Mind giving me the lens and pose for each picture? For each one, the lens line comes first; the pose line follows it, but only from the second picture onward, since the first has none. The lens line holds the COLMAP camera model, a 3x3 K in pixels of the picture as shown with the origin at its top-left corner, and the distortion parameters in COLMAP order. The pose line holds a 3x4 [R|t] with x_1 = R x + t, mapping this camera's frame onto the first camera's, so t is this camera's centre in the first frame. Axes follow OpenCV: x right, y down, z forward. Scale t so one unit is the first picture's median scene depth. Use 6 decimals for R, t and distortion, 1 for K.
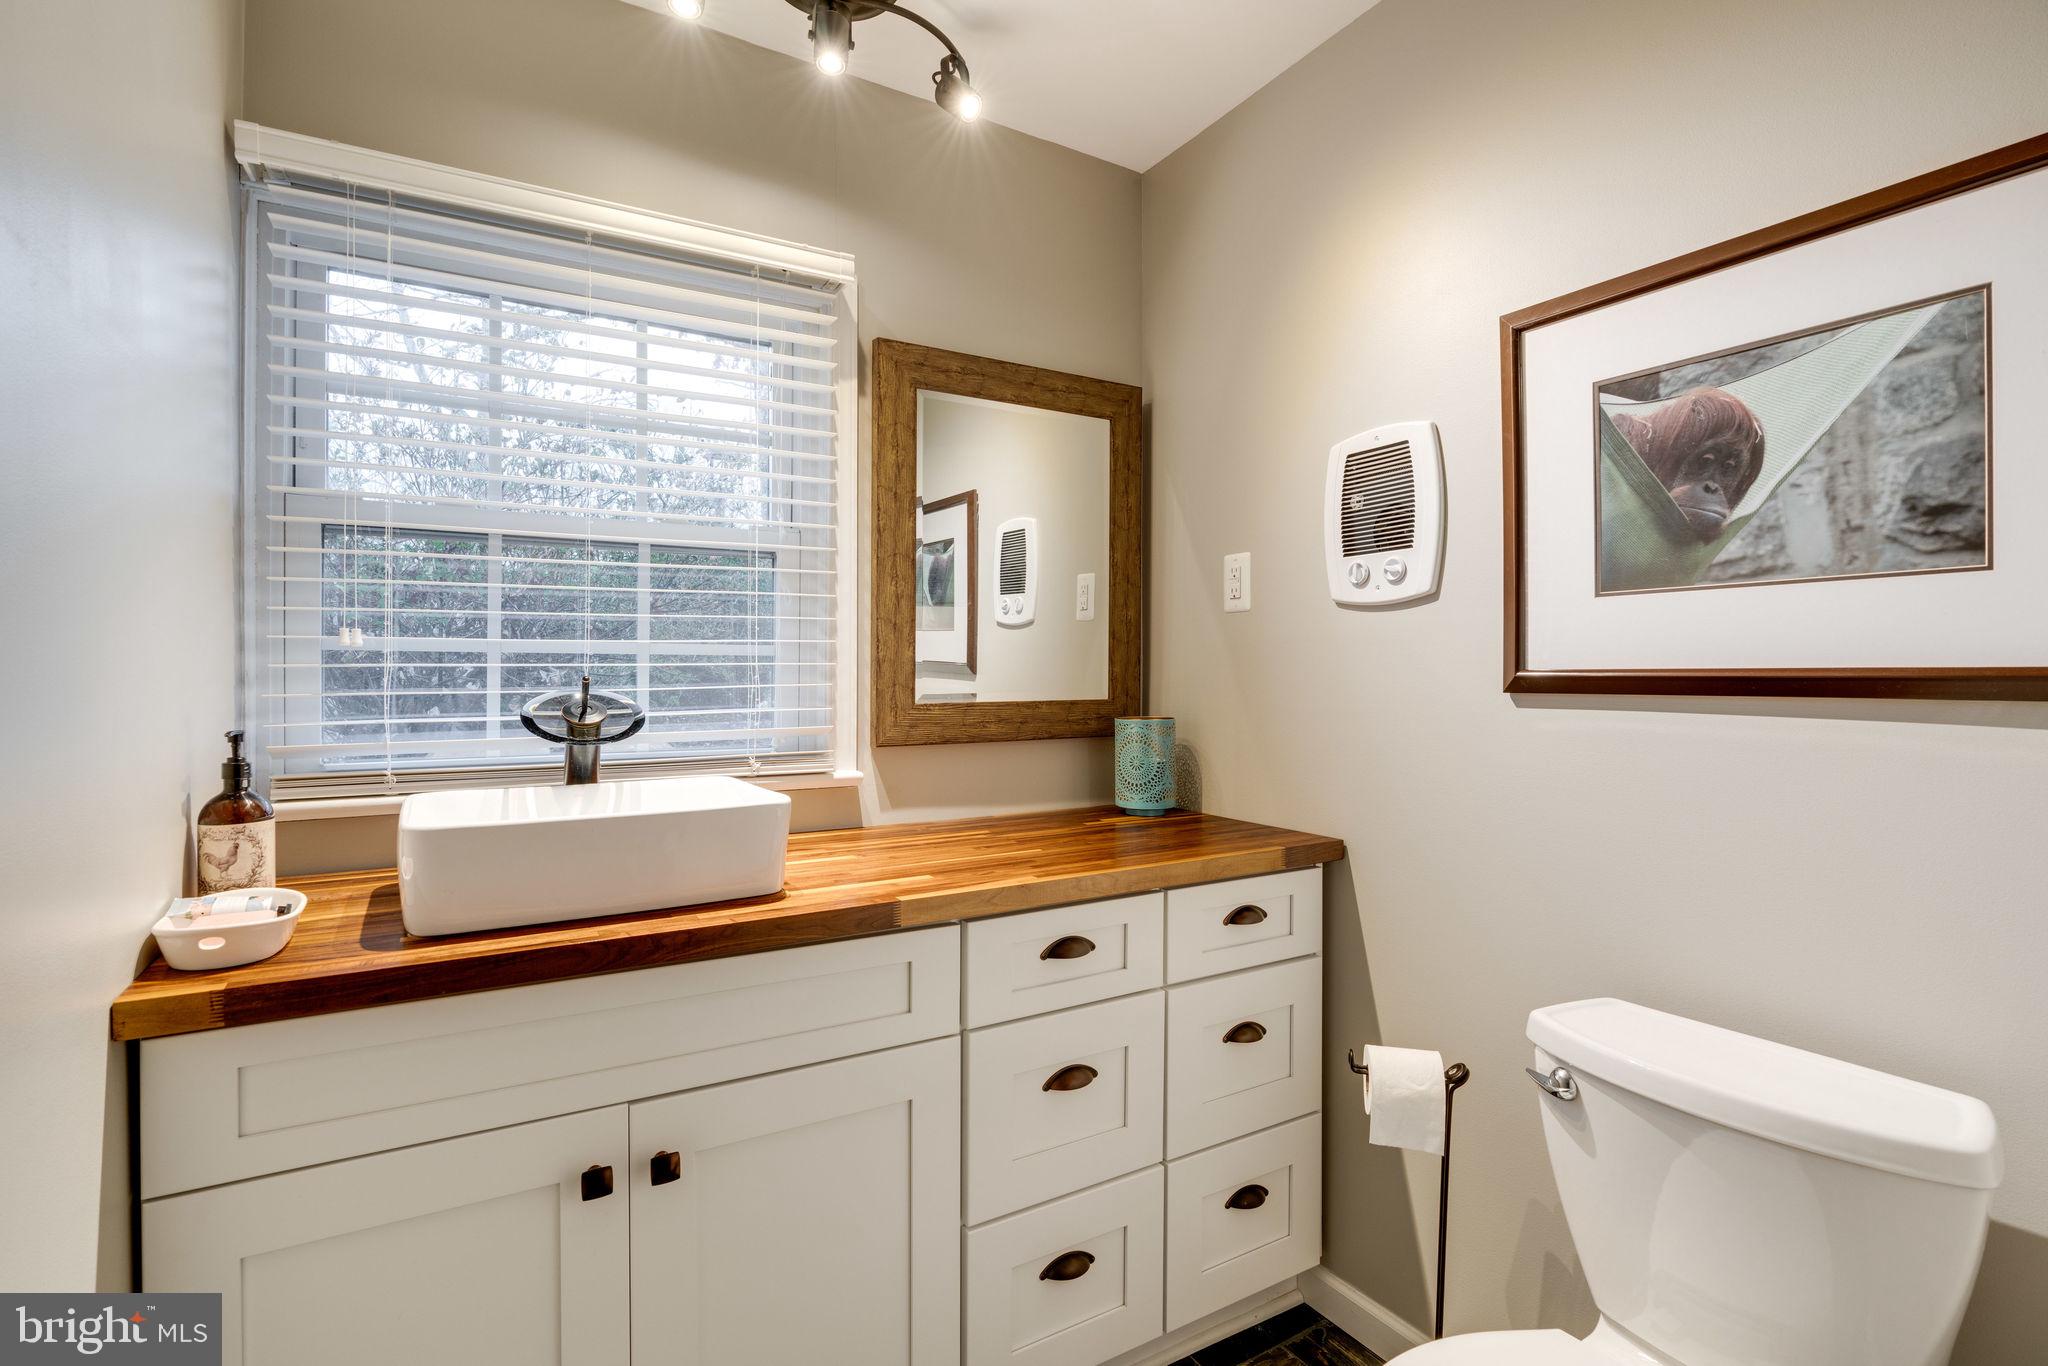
lens RADIAL K [[952.6, 0, 1020.2], [0, 952.6, 672.5], [0, 0, 1]] dist [0.000237, 0.001514]
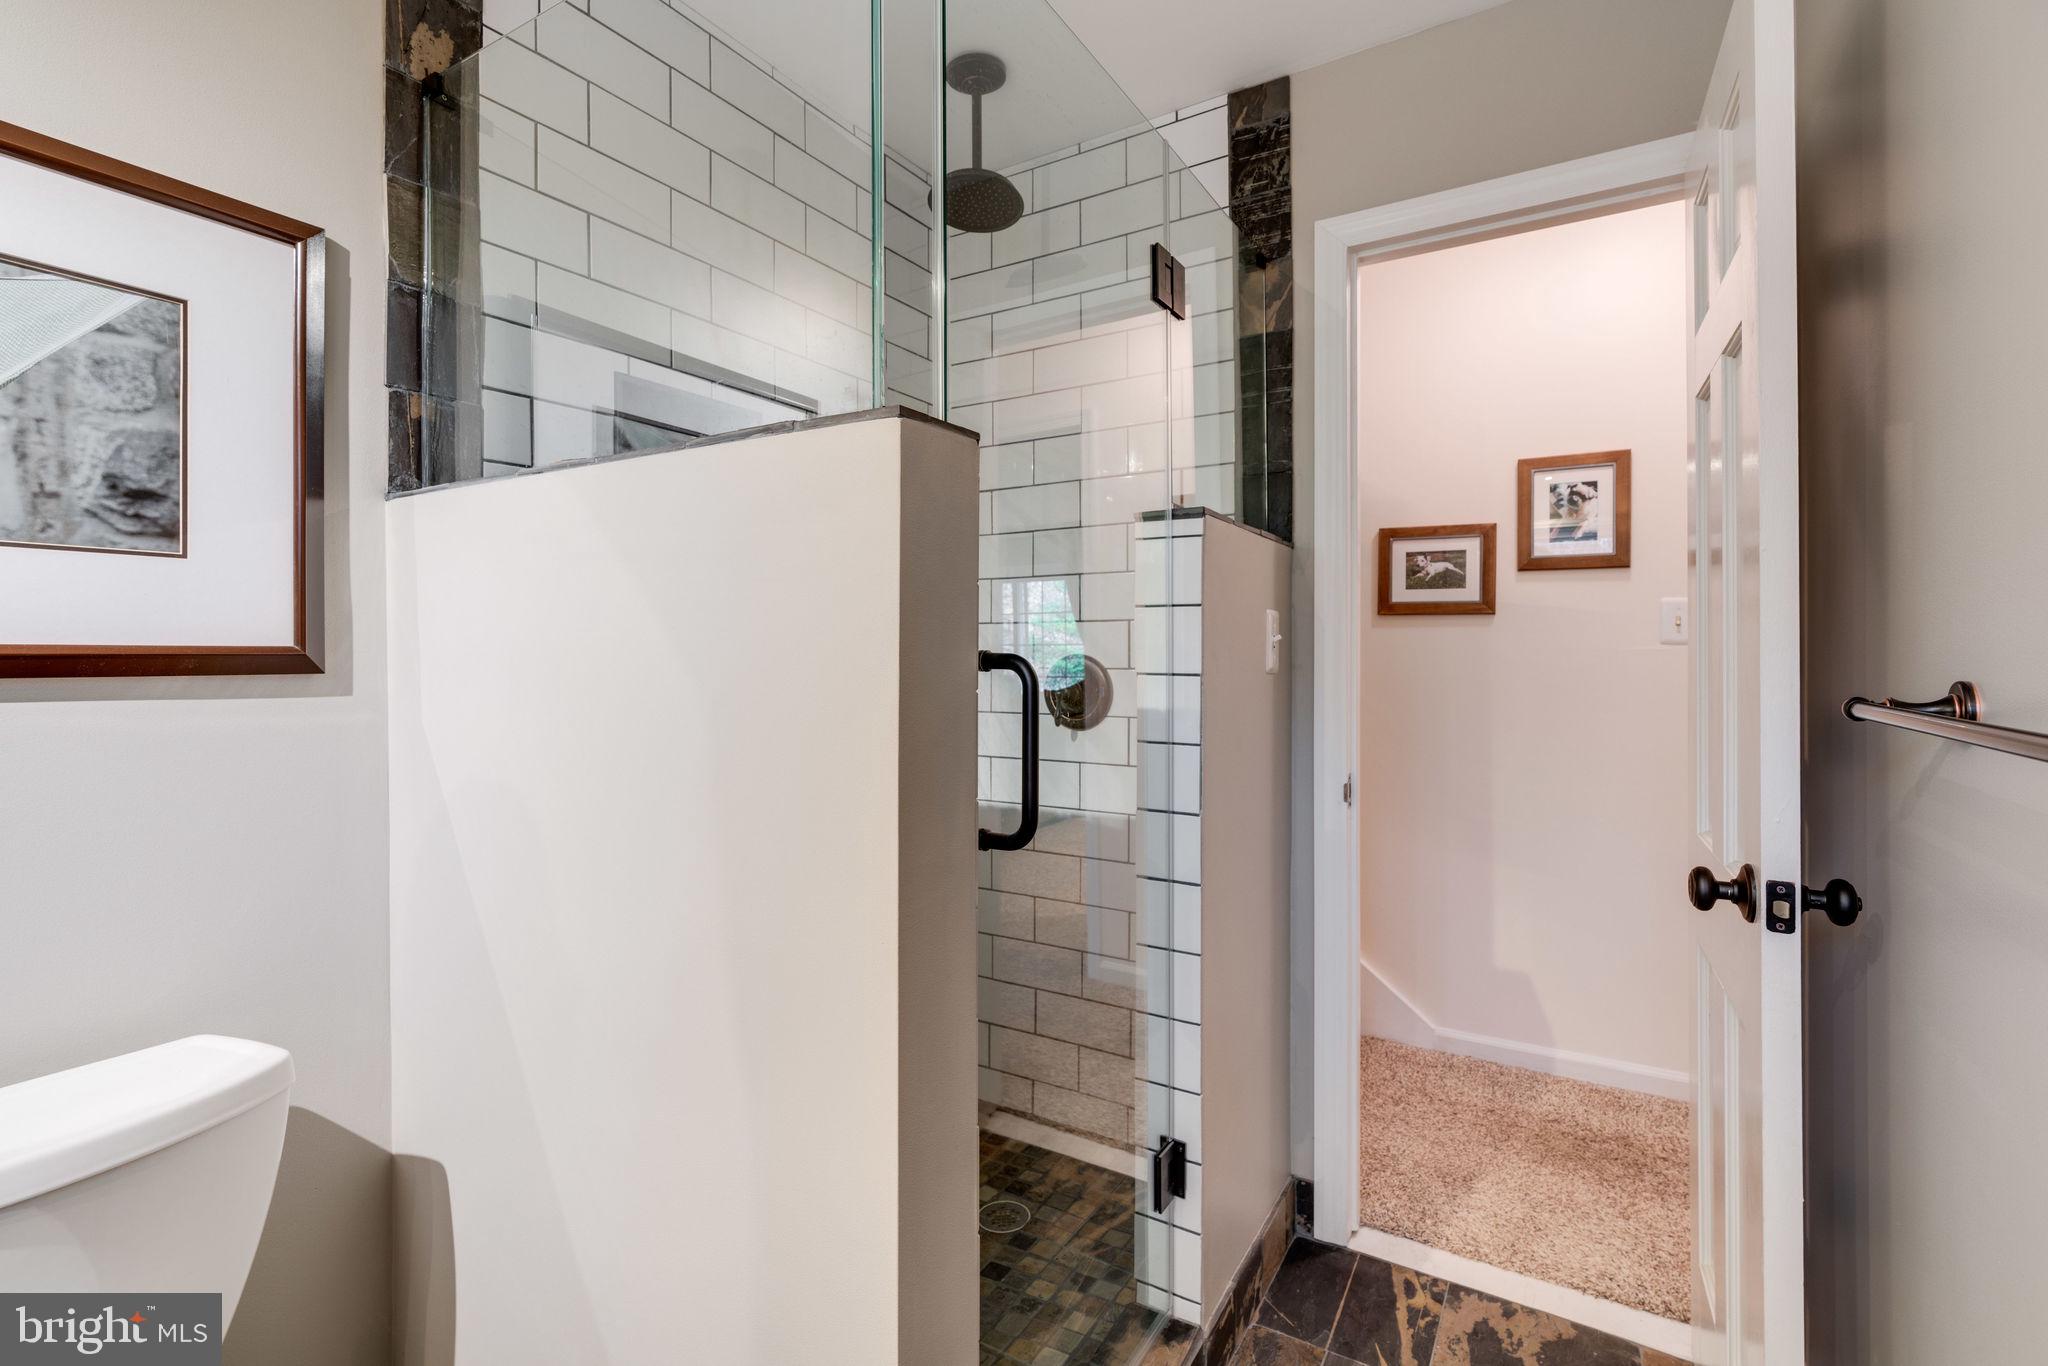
lens RADIAL K [[952.6, 0, 1020.2], [0, 952.6, 672.5], [0, 0, 1]] dist [0.000237, 0.001514]
pose [[-0.460899, -0.008276, 0.887414, -0.400426], [0.006305, 0.999901, 0.012599, 0.017006], [-0.887430, 0.011402, -0.460801, 0.619822]]
